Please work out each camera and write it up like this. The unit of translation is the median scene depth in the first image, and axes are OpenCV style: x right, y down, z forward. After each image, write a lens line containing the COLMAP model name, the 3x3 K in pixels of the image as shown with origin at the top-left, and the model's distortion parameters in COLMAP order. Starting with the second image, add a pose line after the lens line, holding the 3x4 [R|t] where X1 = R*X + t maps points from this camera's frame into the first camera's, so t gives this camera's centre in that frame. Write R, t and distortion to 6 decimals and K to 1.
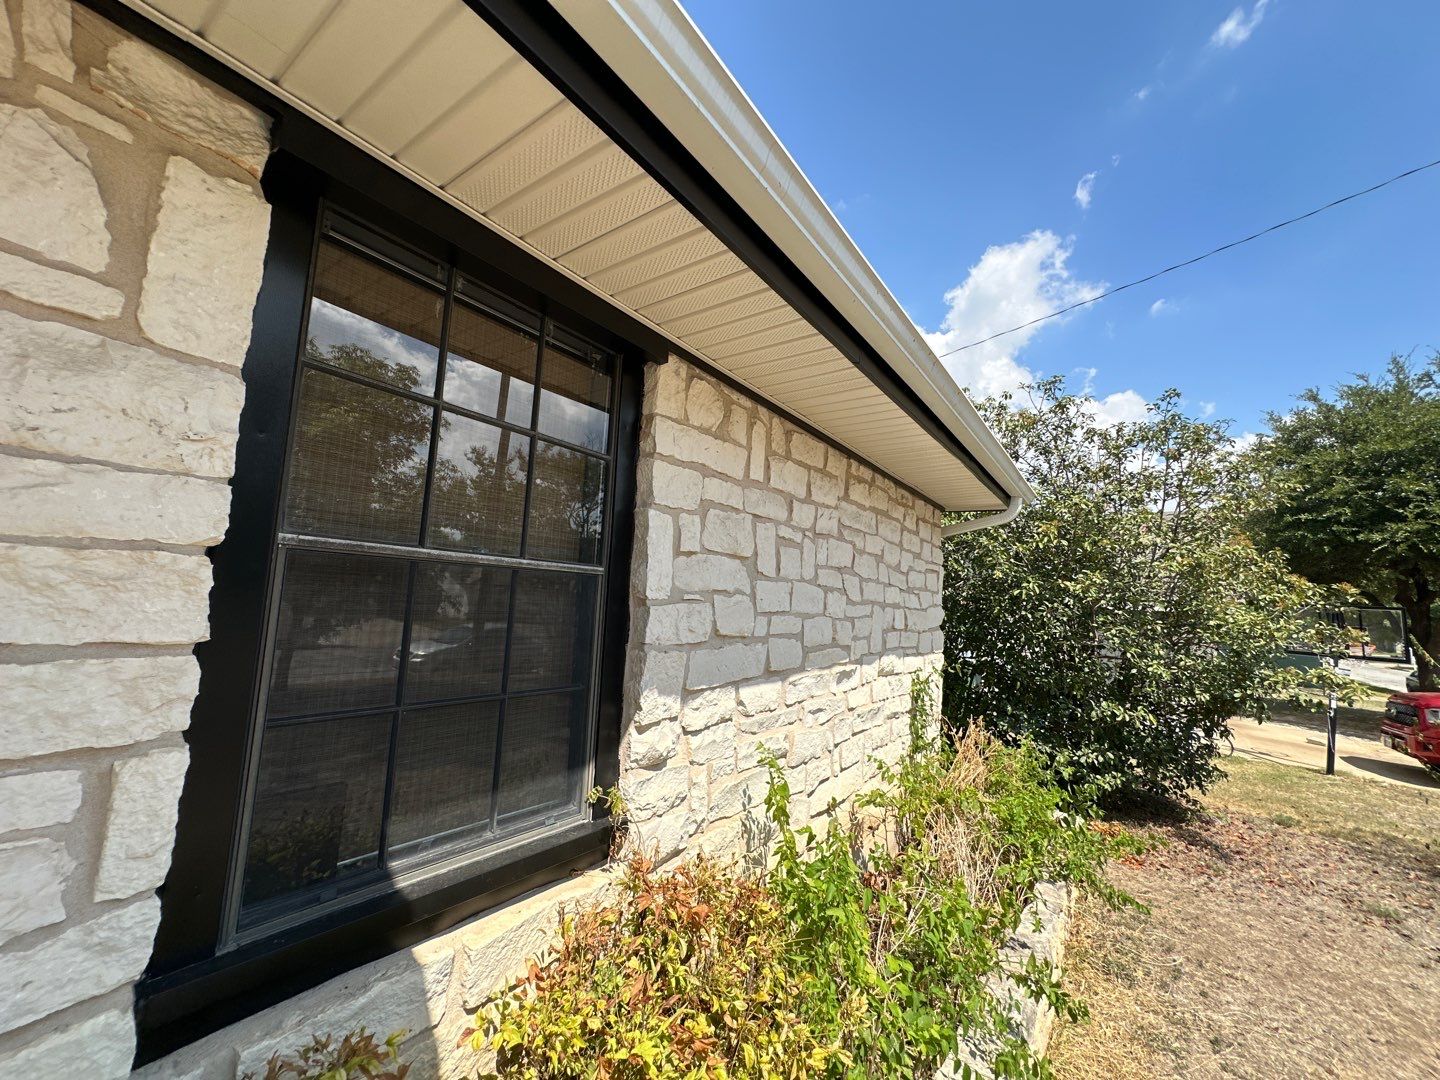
lens RADIAL K [[574.0, 0, 720.0], [0, 574.0, 540.0], [0, 0, 1]] dist [-0.002642, -0.000025]
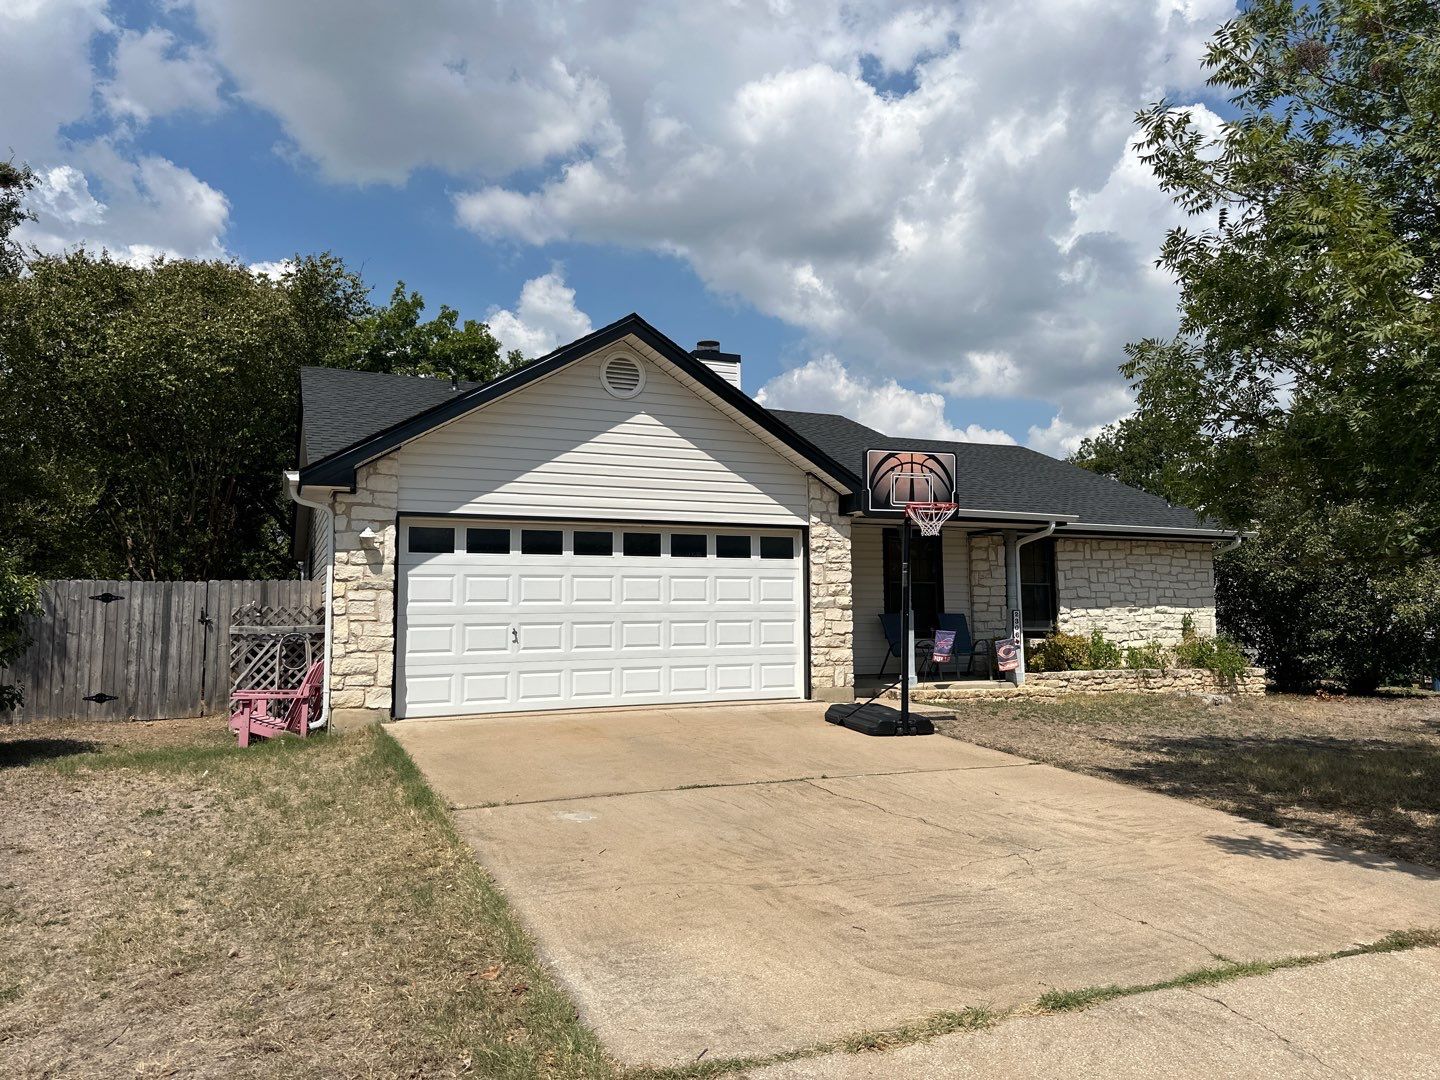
lens RADIAL K [[1007.0, 0, 720.0], [0, 1007.0, 540.0], [0, 0, 1]] dist [0.039196, -0.000843]
pose [[0.855136, -0.093963, -0.509817, 1.540491], [0.103386, 0.994592, -0.009898, -0.445518], [0.507990, -0.044243, 0.860226, -6.626362]]
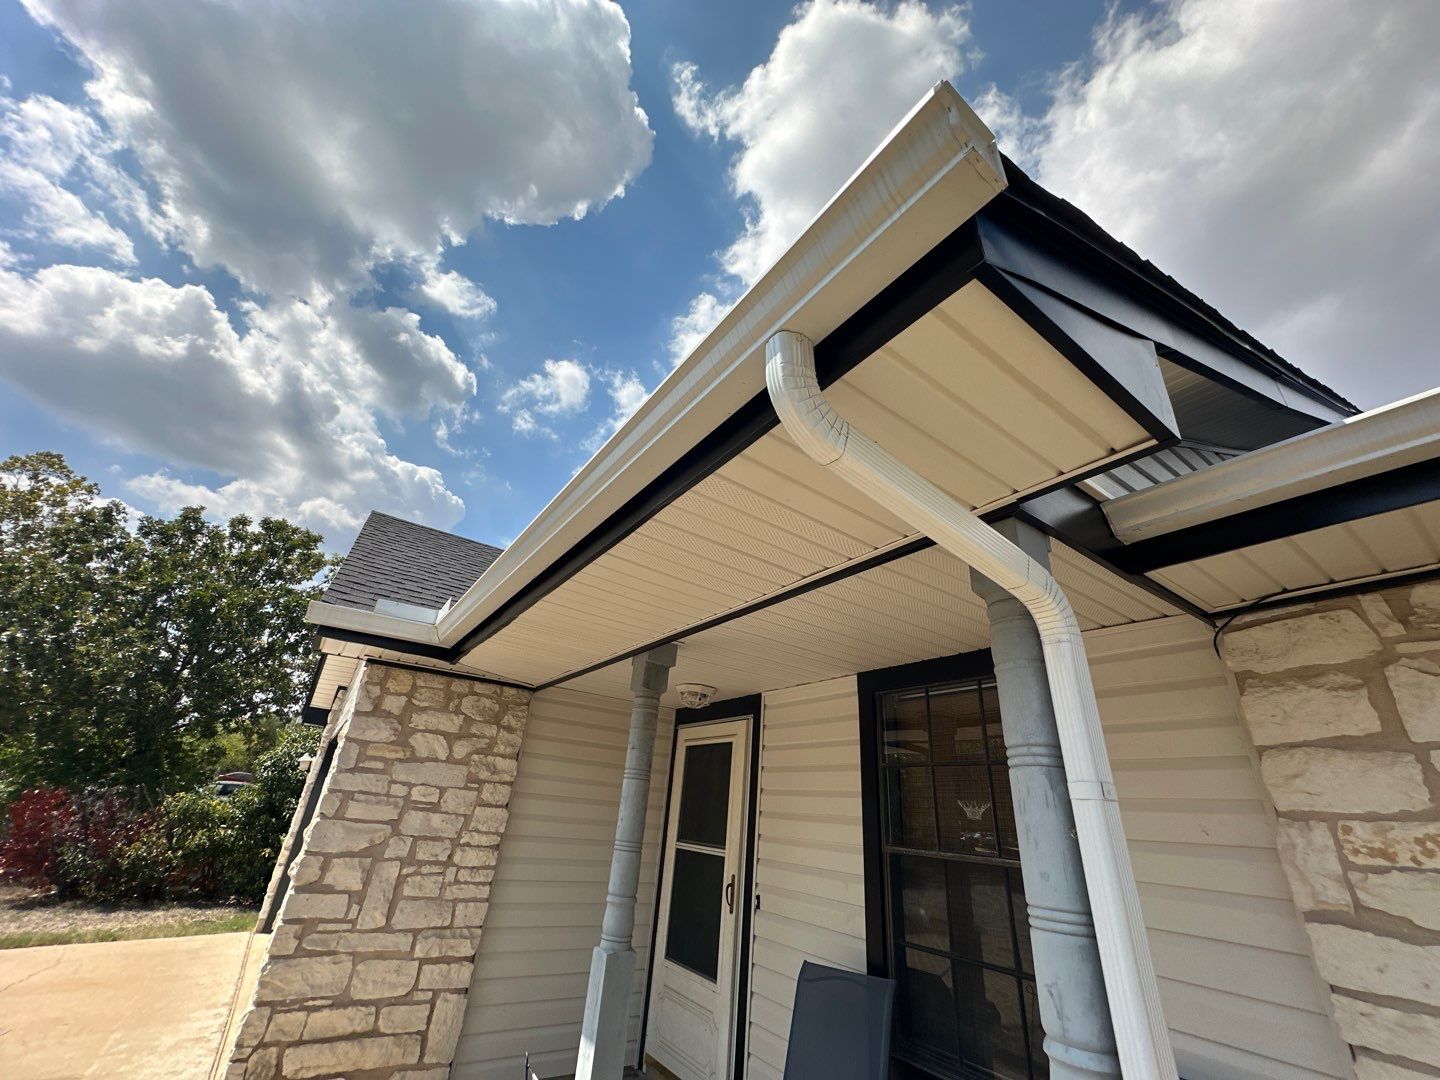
lens RADIAL K [[574.0, 0, 720.0], [0, 574.0, 540.0], [0, 0, 1]] dist [-0.002642, -0.000025]
pose [[-0.339444, -0.481538, -0.808022, 0.426695], [0.003008, 0.858465, -0.512864, -0.055390], [0.940622, -0.176519, -0.289952, -0.163266]]
